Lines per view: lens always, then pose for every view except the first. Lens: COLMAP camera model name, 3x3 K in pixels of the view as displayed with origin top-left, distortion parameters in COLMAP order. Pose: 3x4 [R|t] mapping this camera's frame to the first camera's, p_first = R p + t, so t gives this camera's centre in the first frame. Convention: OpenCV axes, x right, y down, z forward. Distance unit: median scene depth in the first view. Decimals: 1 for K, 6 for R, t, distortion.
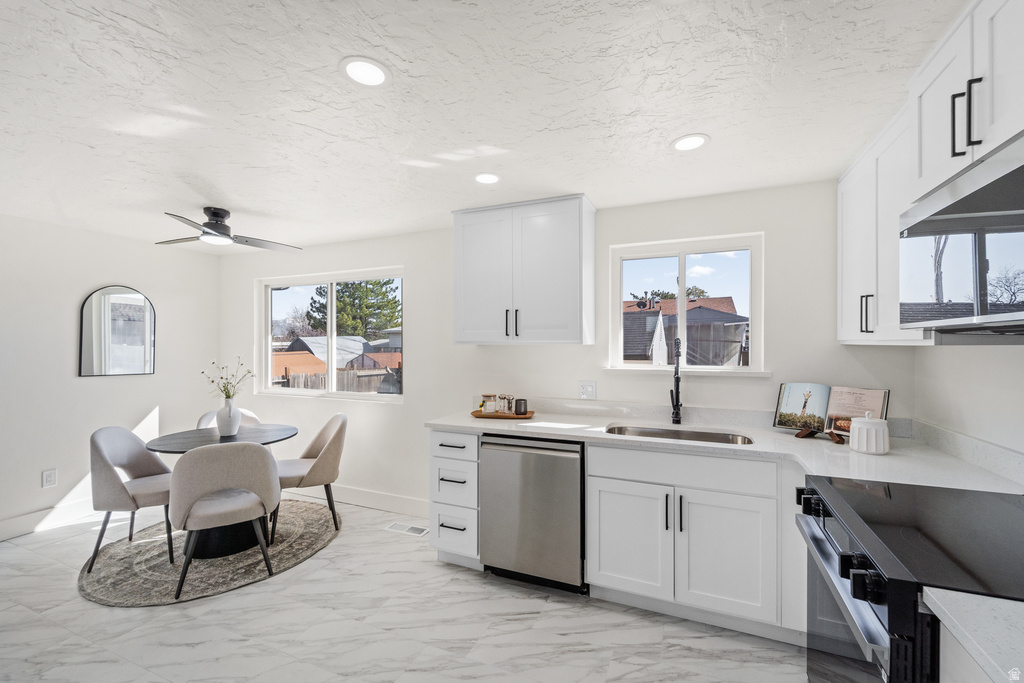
lens RADIAL K [[424.7, 0, 518.4], [0, 424.7, 342.0], [0, 0, 1]] dist [0.000321, 0.000180]
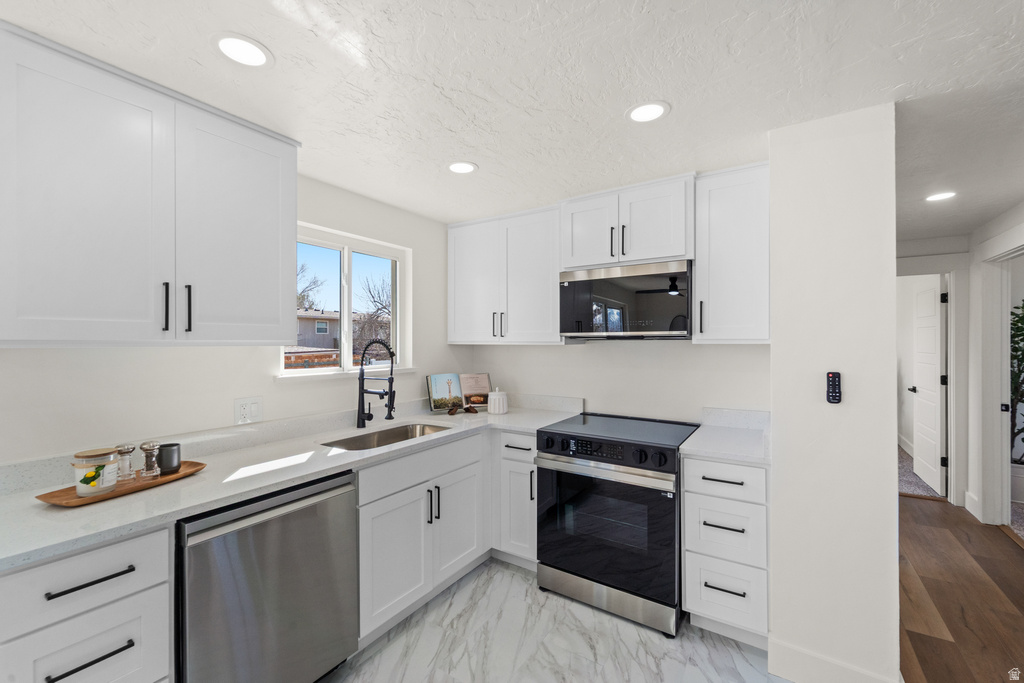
lens RADIAL K [[420.6, 0, 510.7], [0, 420.6, 337.9], [0, 0, 1]] dist [-0.000439, -0.000022]
pose [[0.173792, 0.011232, 0.984718, -0.622933], [-0.005294, 0.999931, -0.010471, -0.002130], [-0.984768, -0.003393, 0.173839, 0.620374]]
